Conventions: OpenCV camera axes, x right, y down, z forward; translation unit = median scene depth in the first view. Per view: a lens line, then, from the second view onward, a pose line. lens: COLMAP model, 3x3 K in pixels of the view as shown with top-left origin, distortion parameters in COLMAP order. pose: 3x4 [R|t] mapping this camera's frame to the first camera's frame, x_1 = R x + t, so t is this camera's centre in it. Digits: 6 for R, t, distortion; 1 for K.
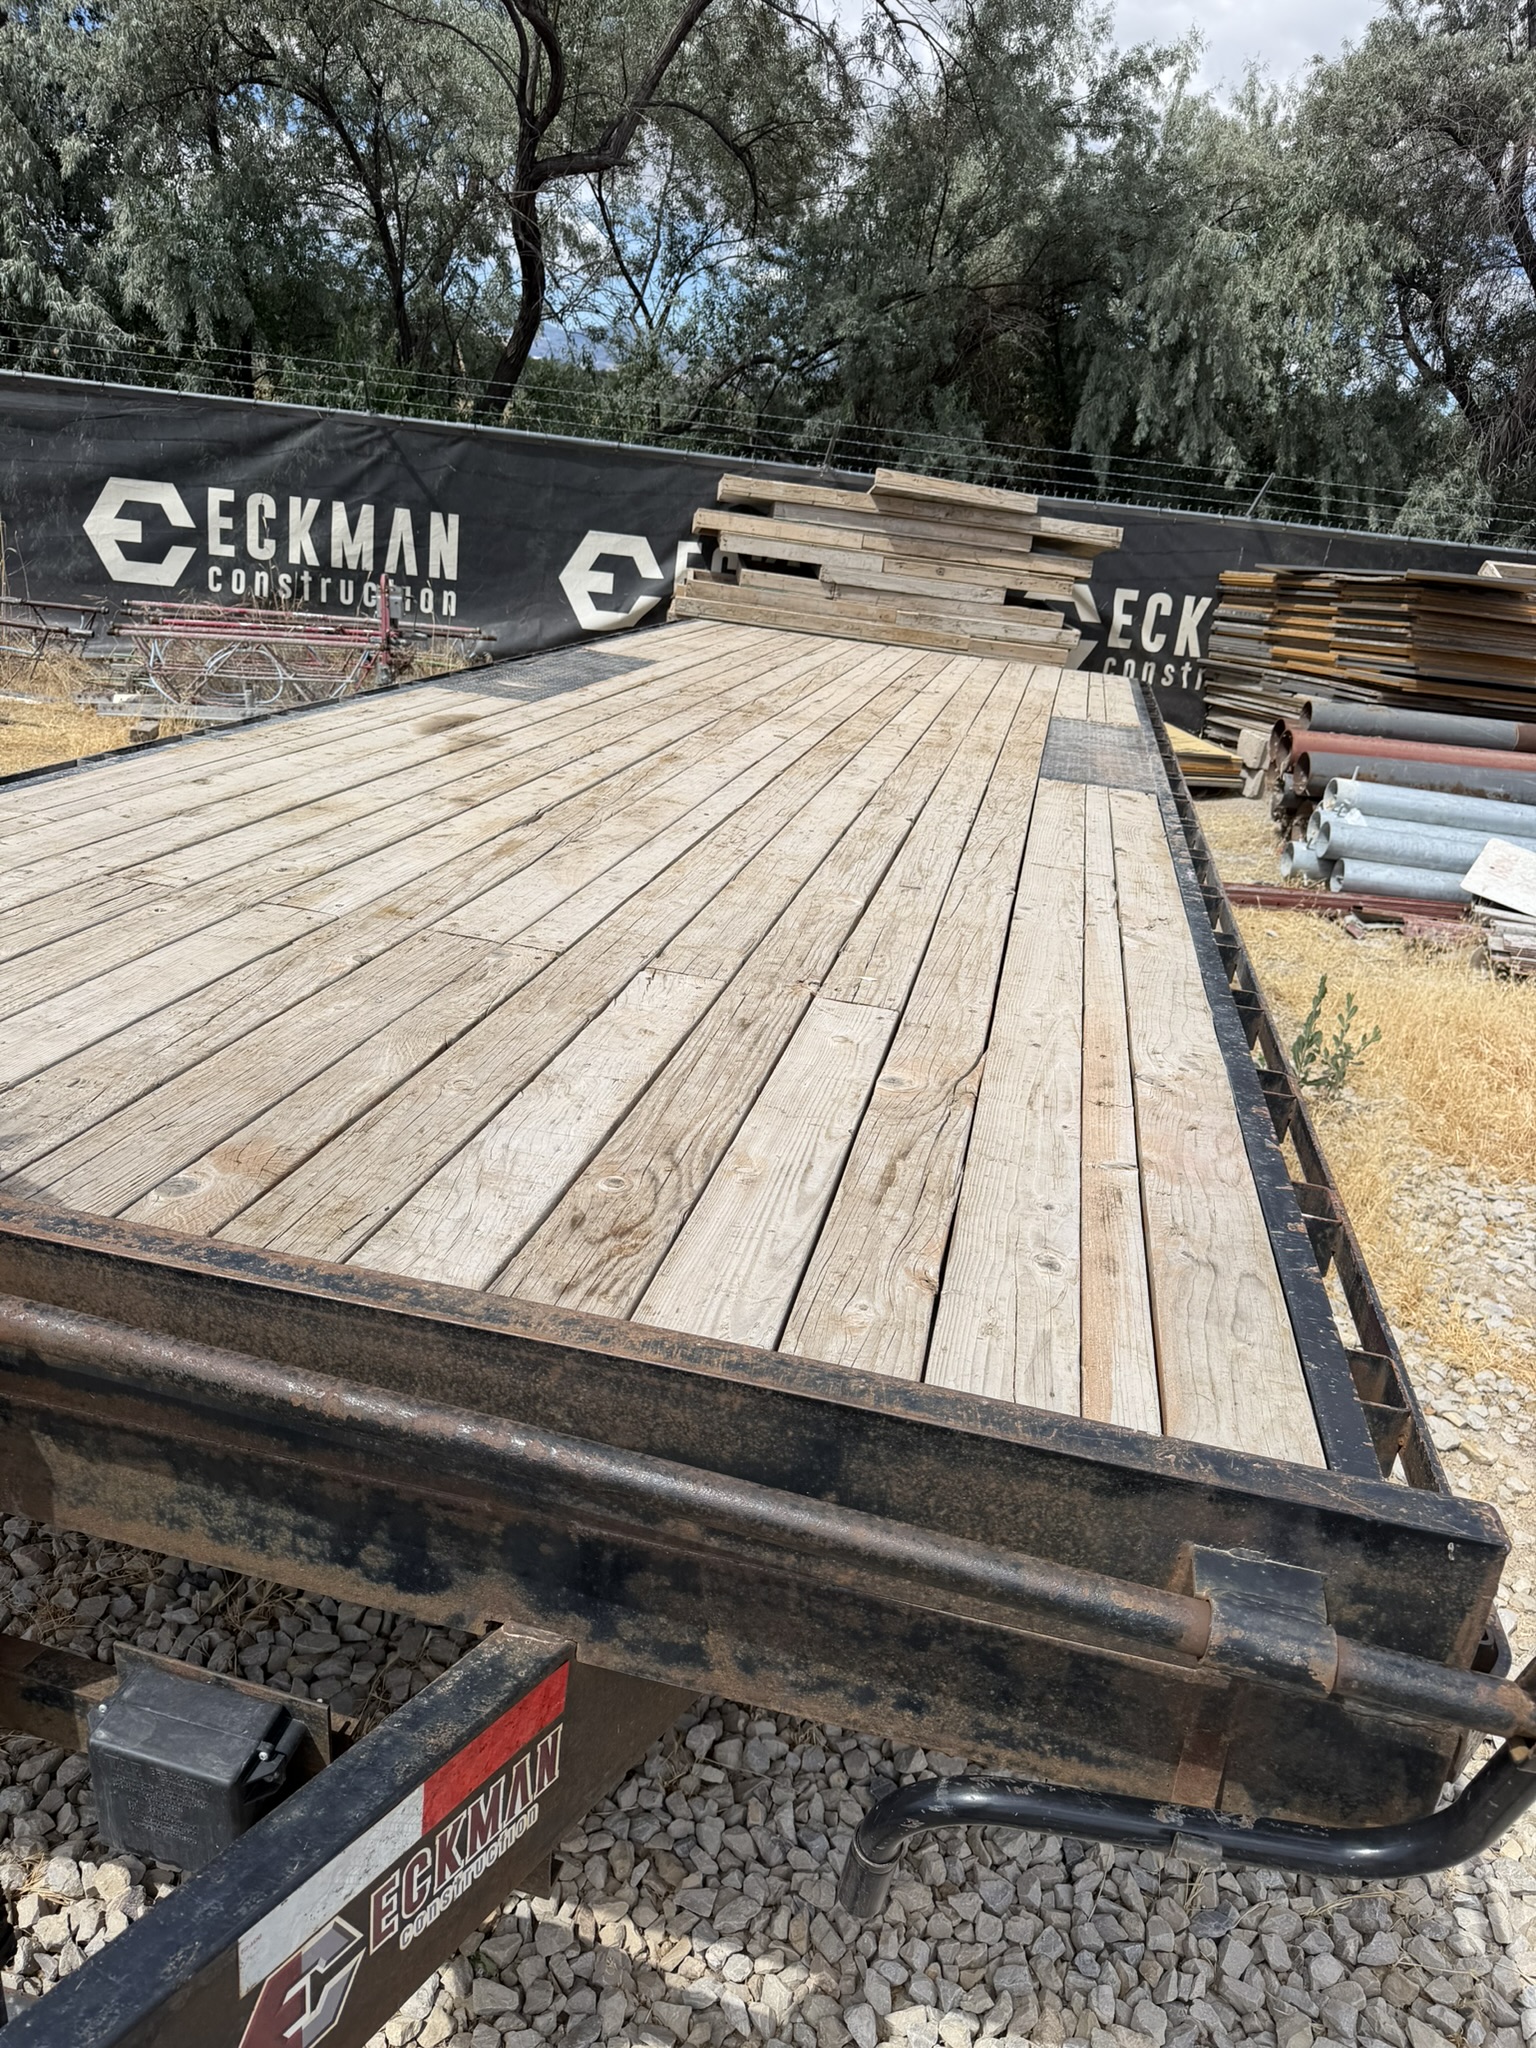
lens RADIAL K [[1472.8, 0, 768.3], [0, 1472.8, 1026.4], [0, 0, 1]] dist [0.052699, -0.062955]
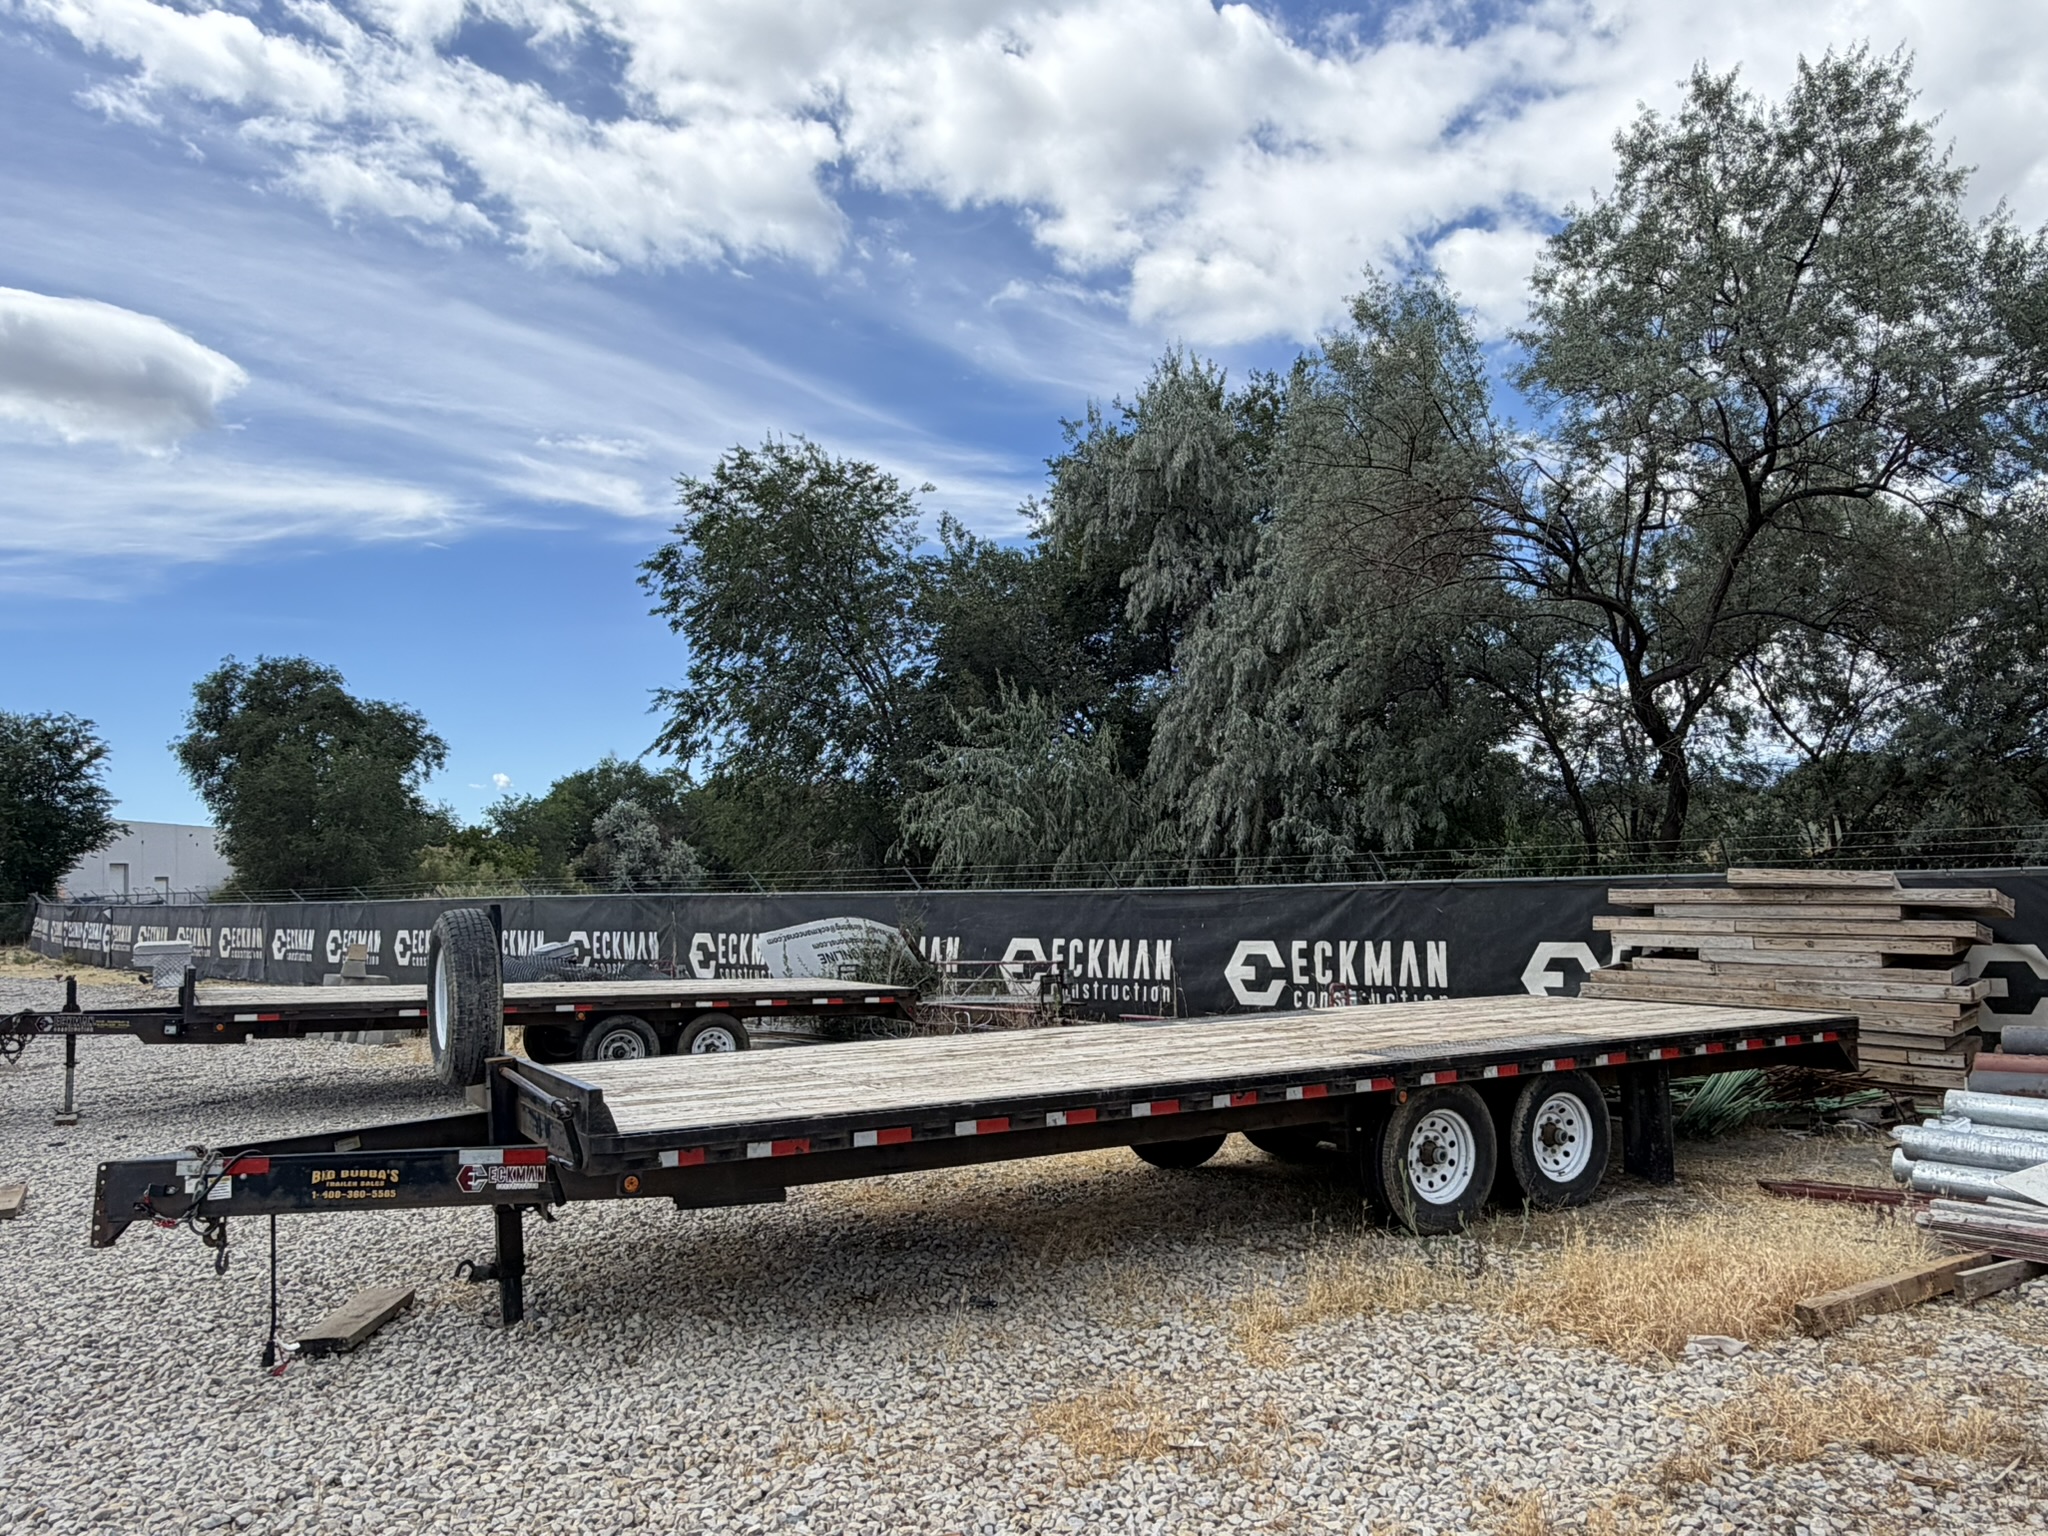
lens RADIAL K [[1440.5, 0, 992.4], [0, 1440.5, 795.3], [0, 0, 1]] dist [0.011417, -0.003879]
pose [[0.651859, -0.176712, -0.737464, 0.492050], [-0.172503, 0.912423, -0.371115, 0.094726], [0.738459, 0.369130, 0.564288, -0.110247]]
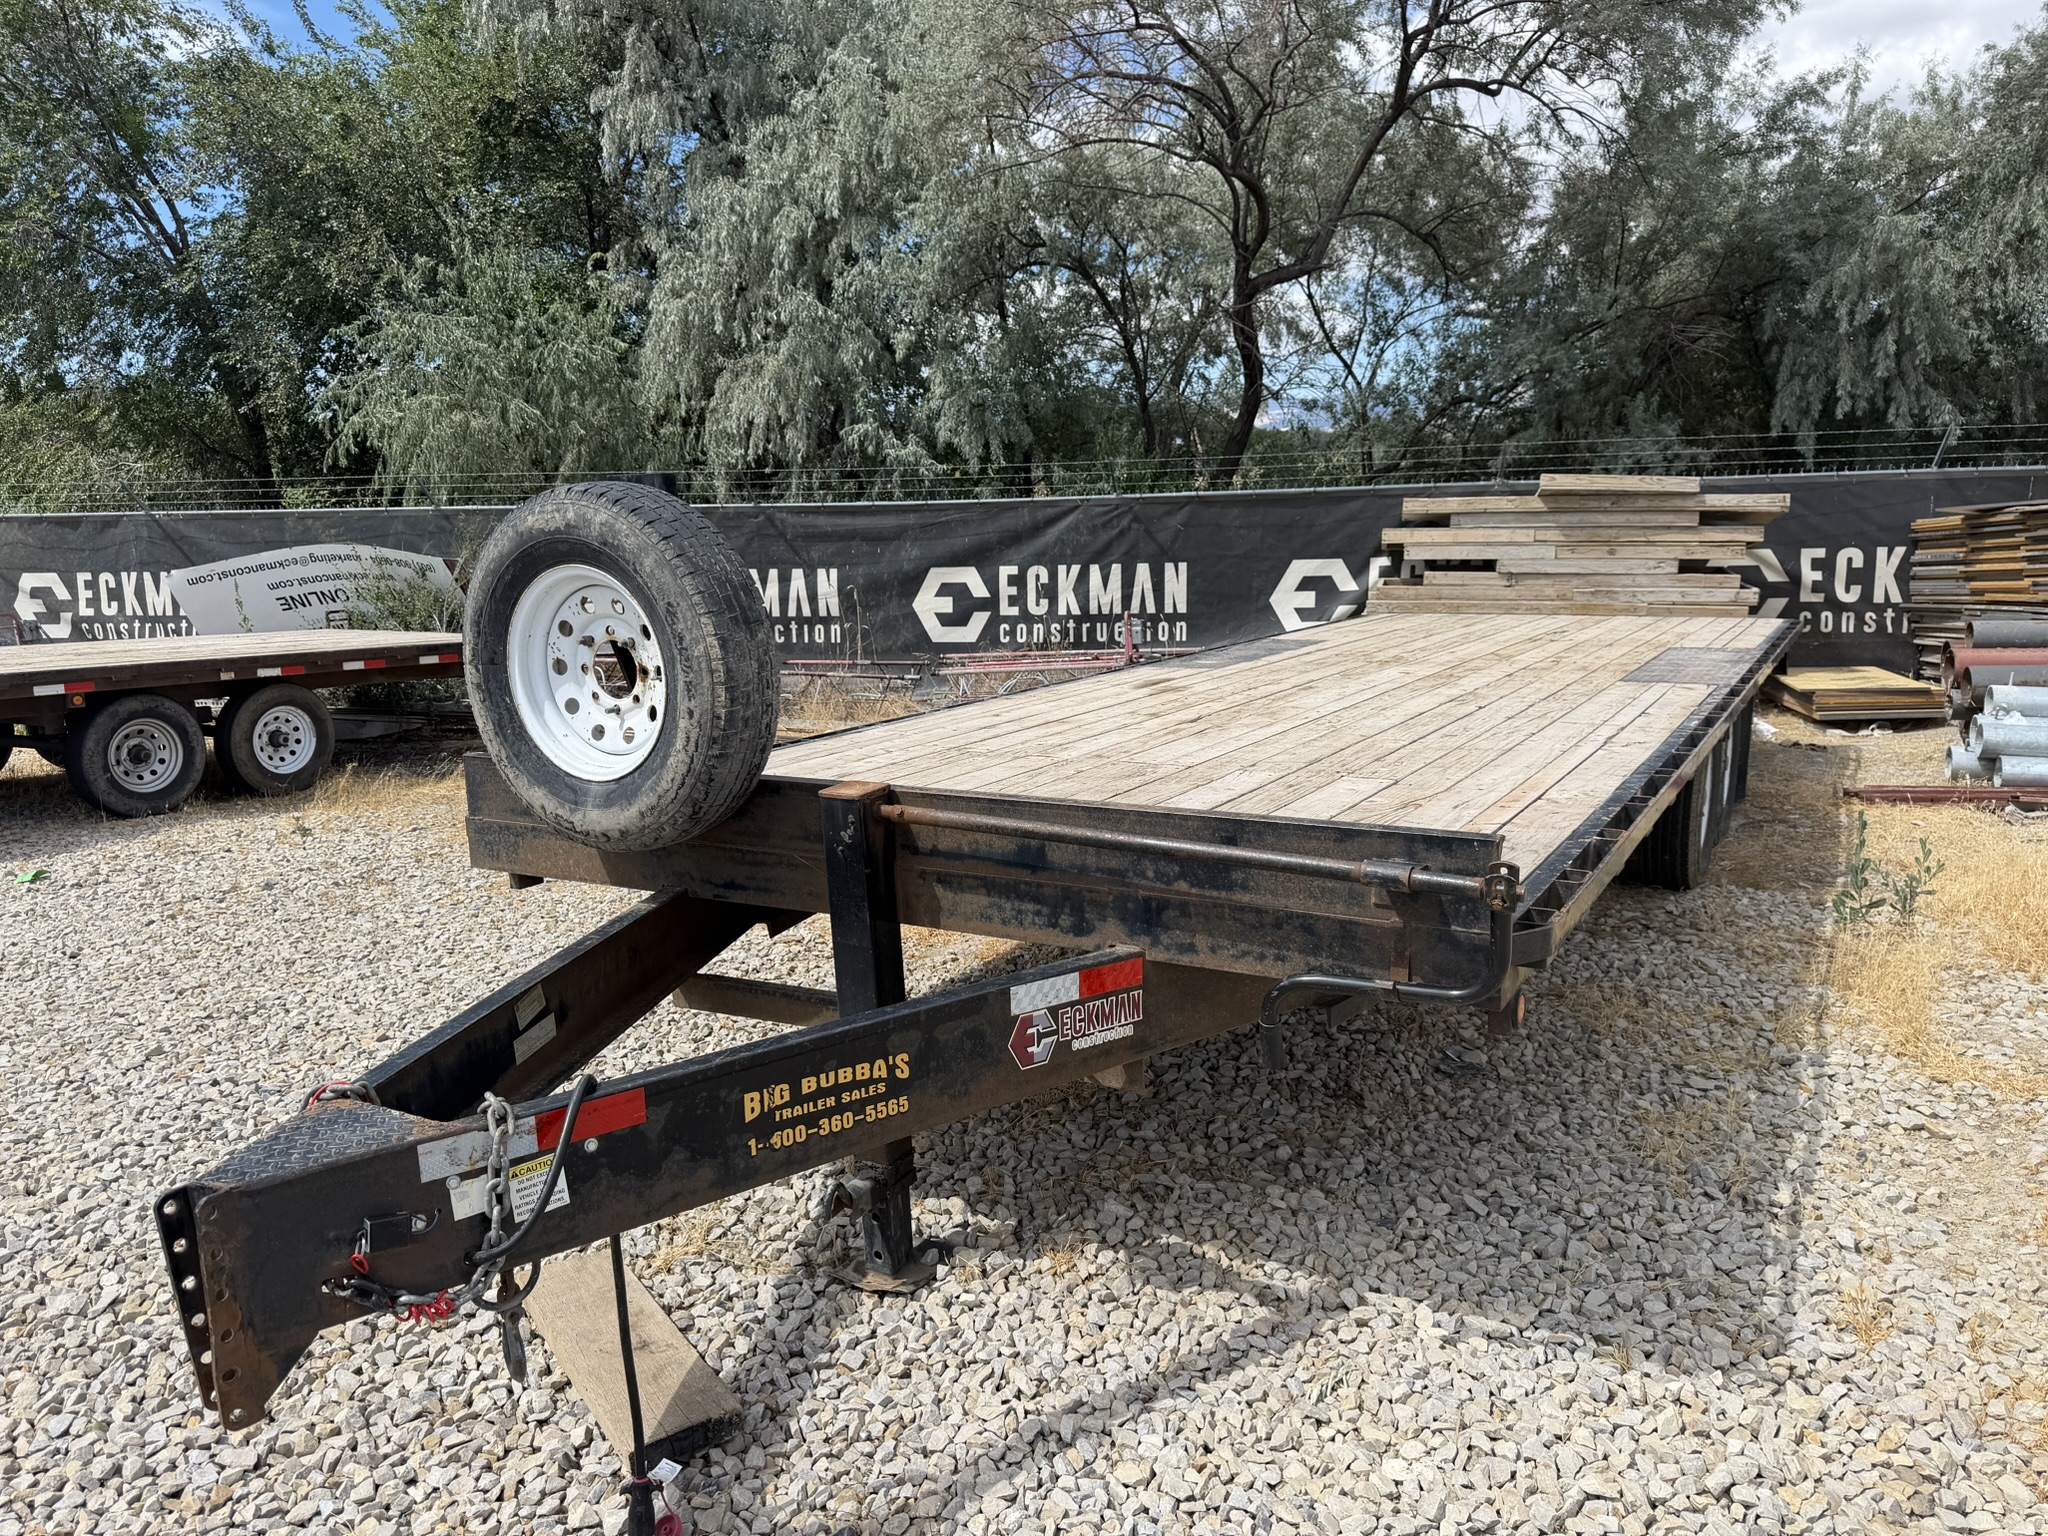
lens RADIAL K [[1472.8, 0, 1023.4], [0, 1472.8, 795.6], [0, 0, 1]] dist [0.052699, -0.062955]
pose [[0.940182, -0.072534, -0.332860, 0.053276], [0.010972, 0.983011, -0.183219, 0.065569], [0.340495, 0.168607, 0.925005, -0.139745]]
